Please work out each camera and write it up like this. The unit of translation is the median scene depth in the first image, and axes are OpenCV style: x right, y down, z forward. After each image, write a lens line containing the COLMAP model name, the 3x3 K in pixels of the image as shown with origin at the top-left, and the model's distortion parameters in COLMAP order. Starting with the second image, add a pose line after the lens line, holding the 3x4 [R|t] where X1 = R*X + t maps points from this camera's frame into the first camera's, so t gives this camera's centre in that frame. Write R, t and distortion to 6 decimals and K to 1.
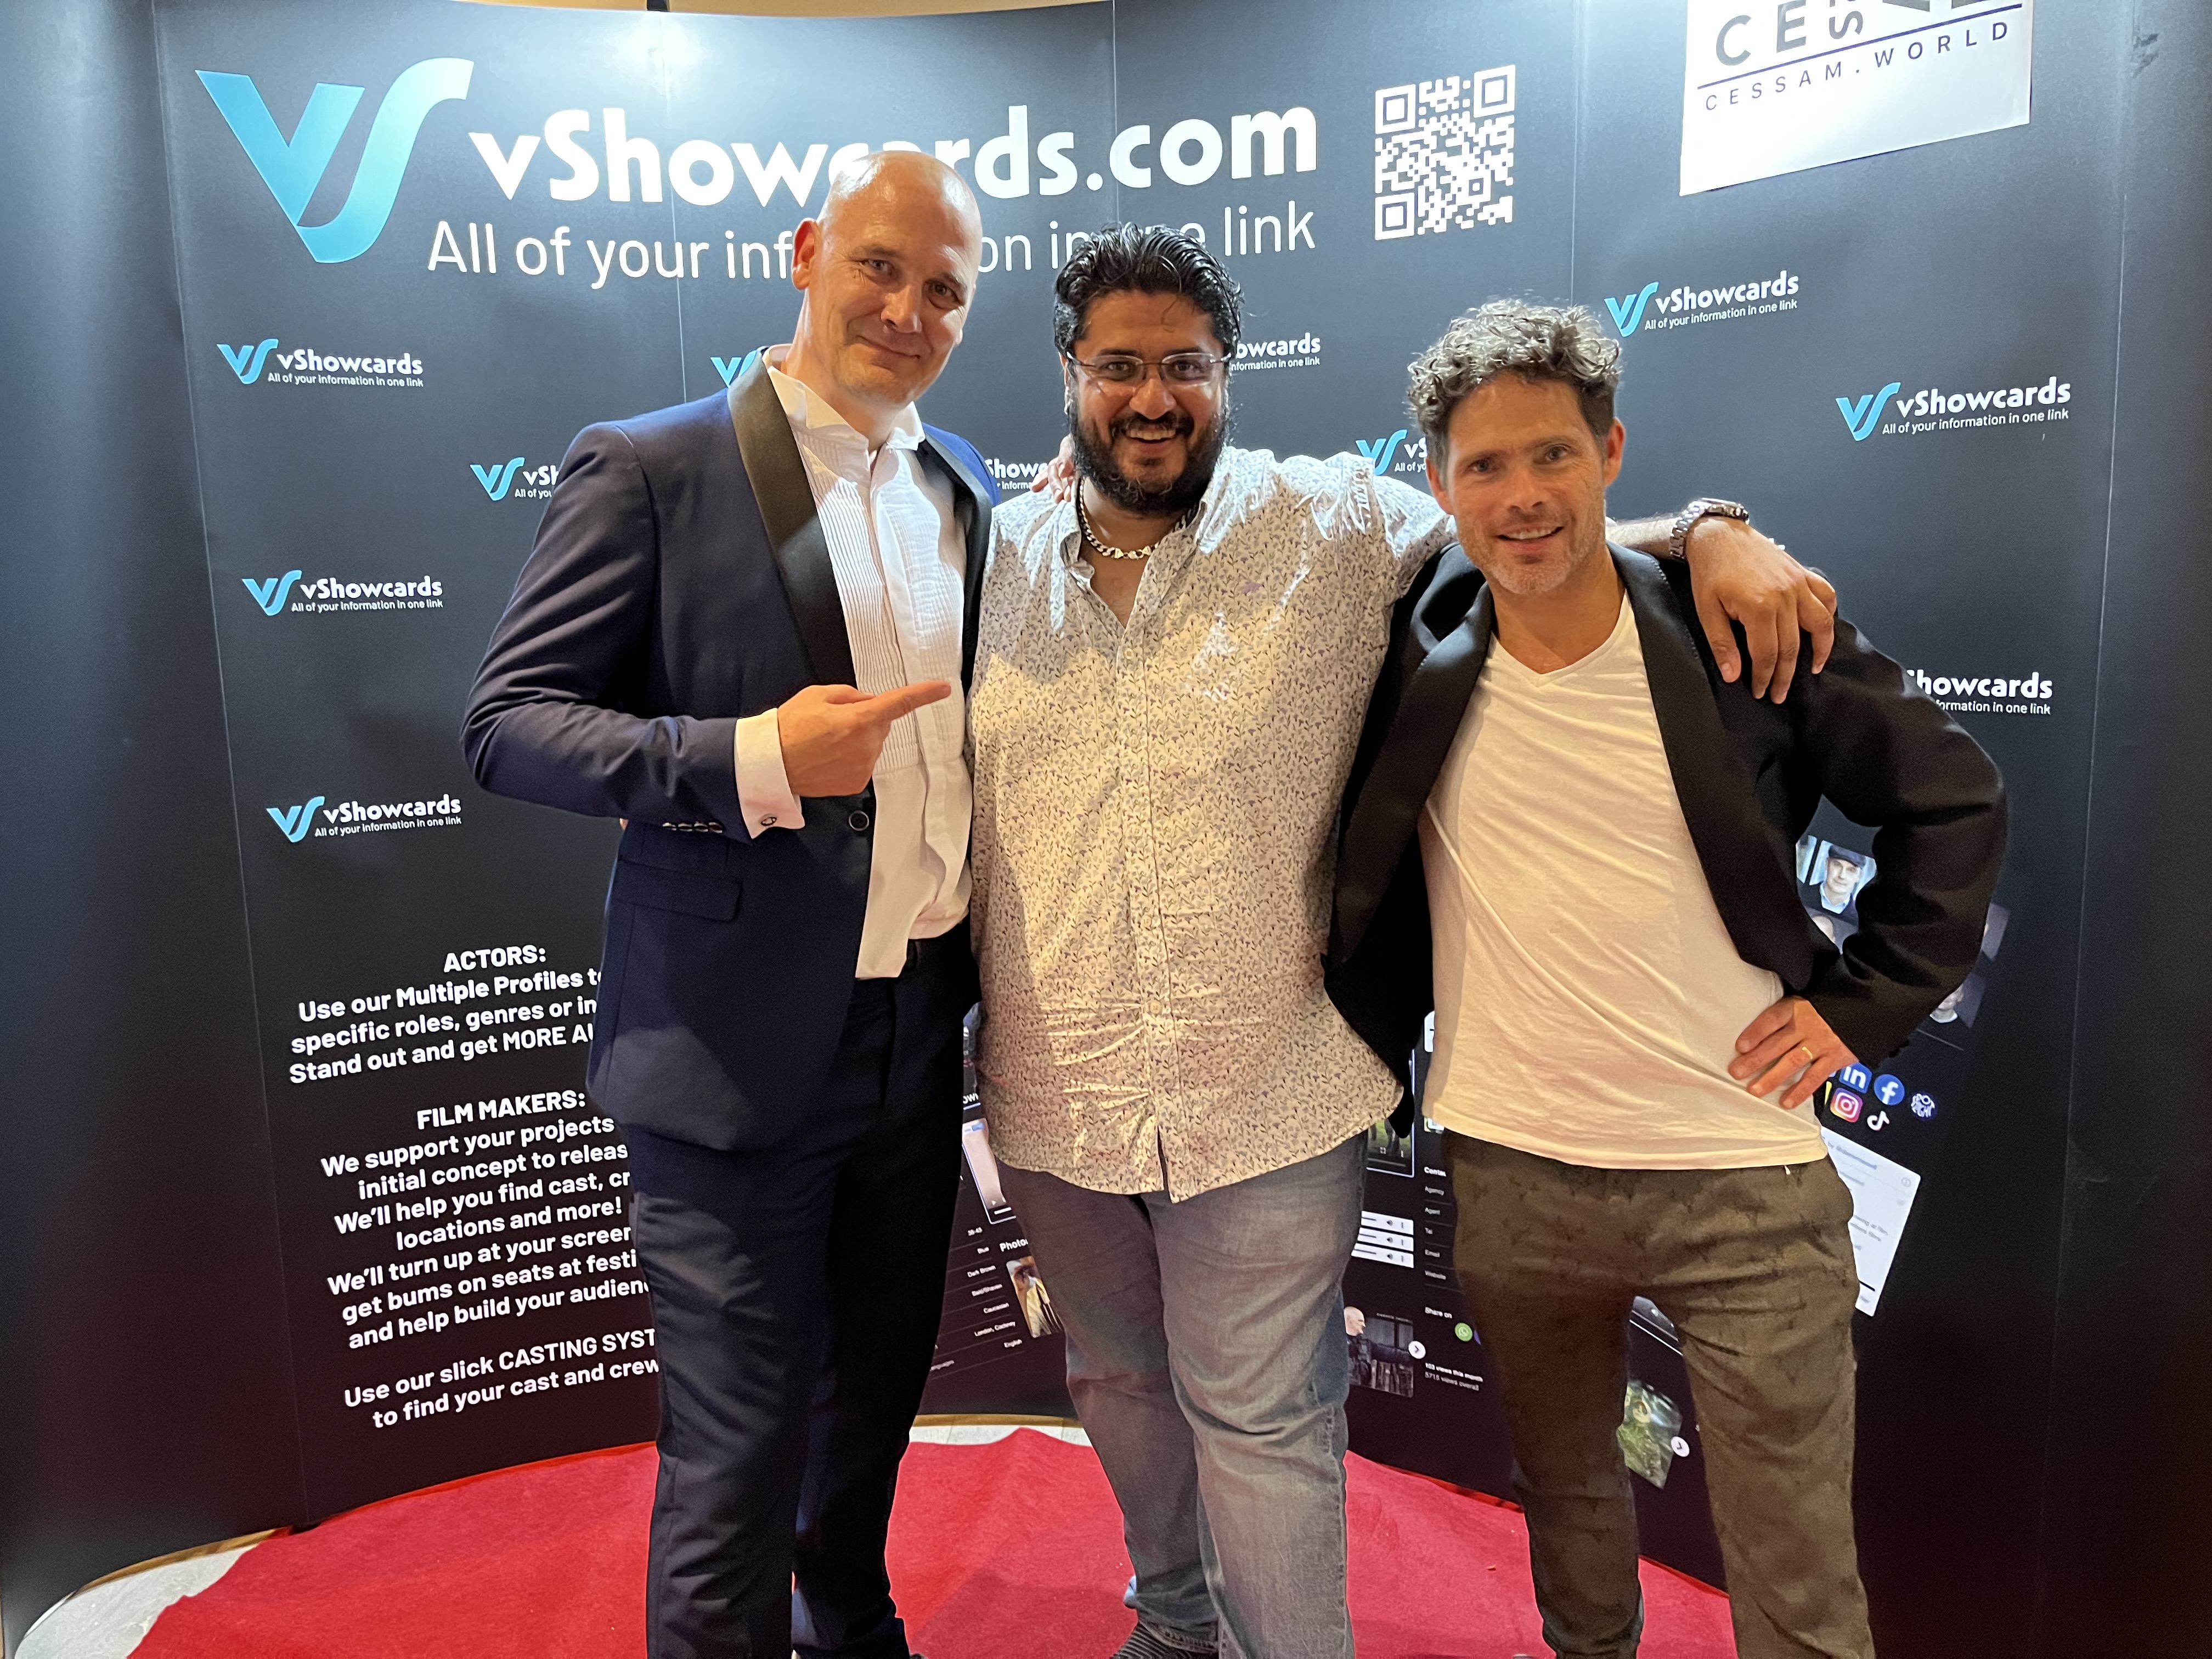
lens RADIAL K [[1697.9, 0, 1089.9], [0, 1697.9, 831.9], [0, 0, 1]] dist [0.038830, -0.039458]
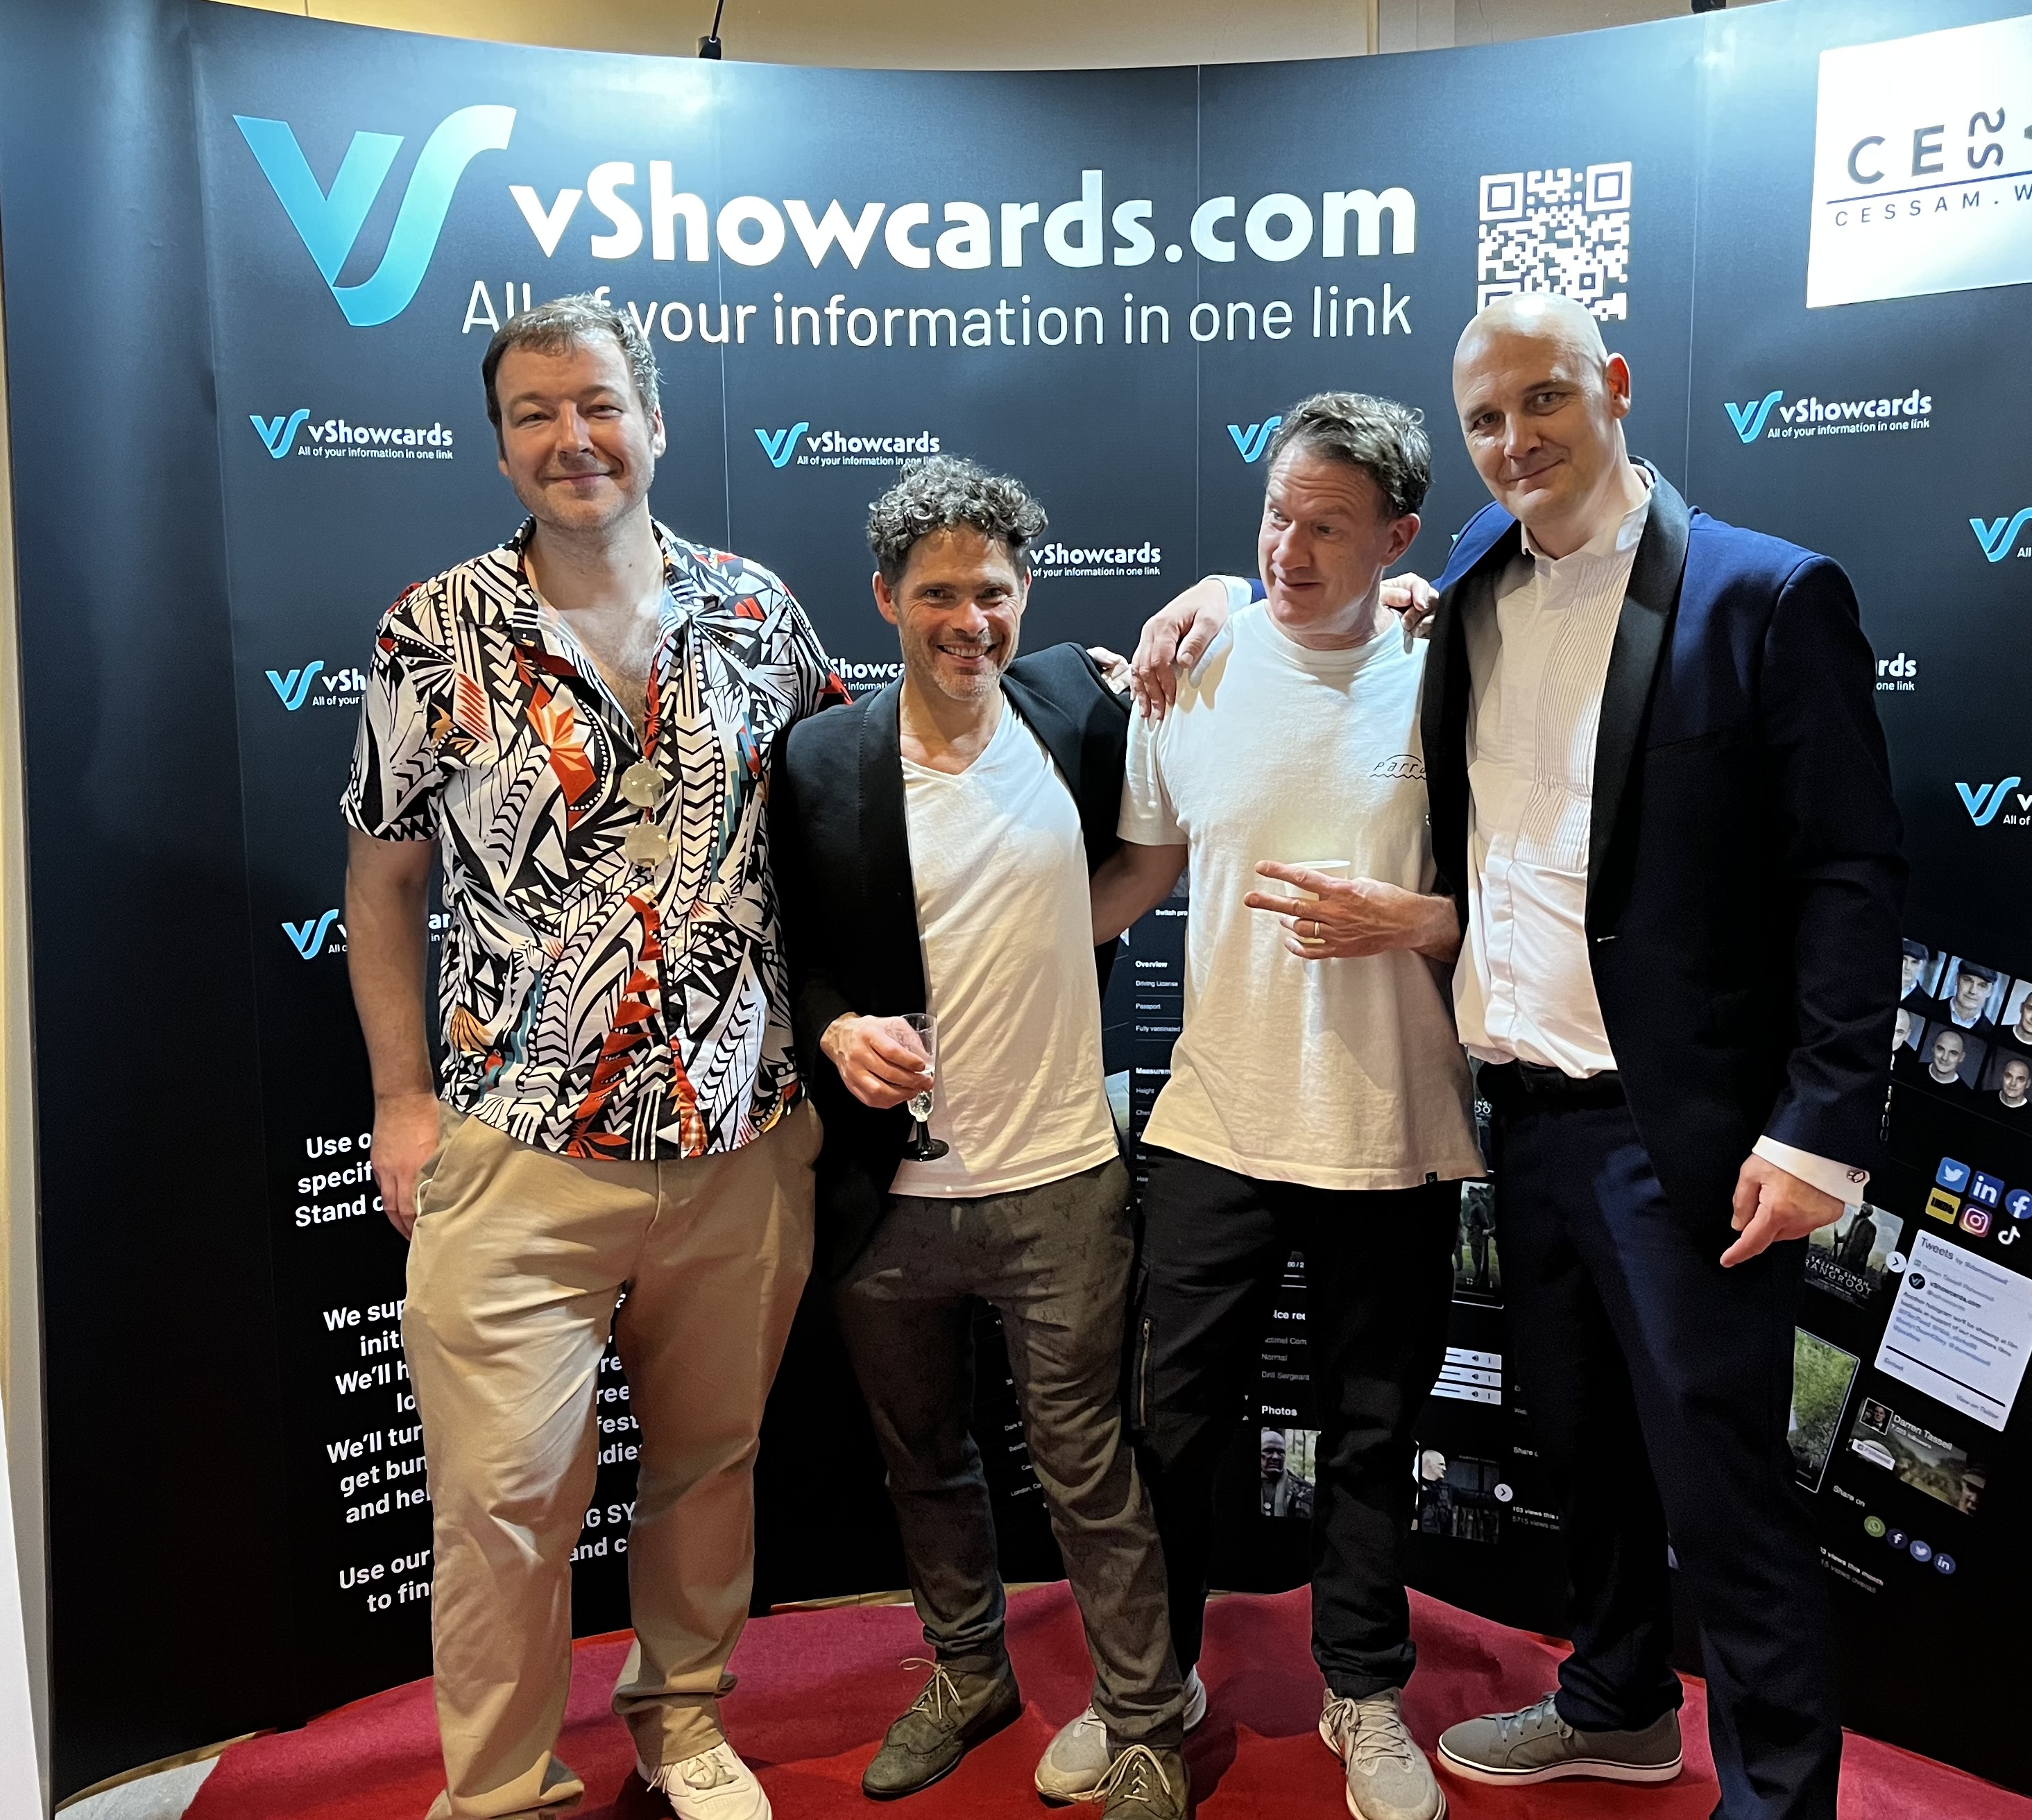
lens RADIAL K [[2165.4, 0, 1026.3], [0, 2165.4, 899.6], [0, 0, 1]] dist [0.027831, 0.000000]
pose [[0.994760, -0.000777, 0.102232, -0.202116], [0.001669, 0.999961, -0.008643, -0.015095], [-0.102222, 0.008769, 0.994723, -0.179378]]
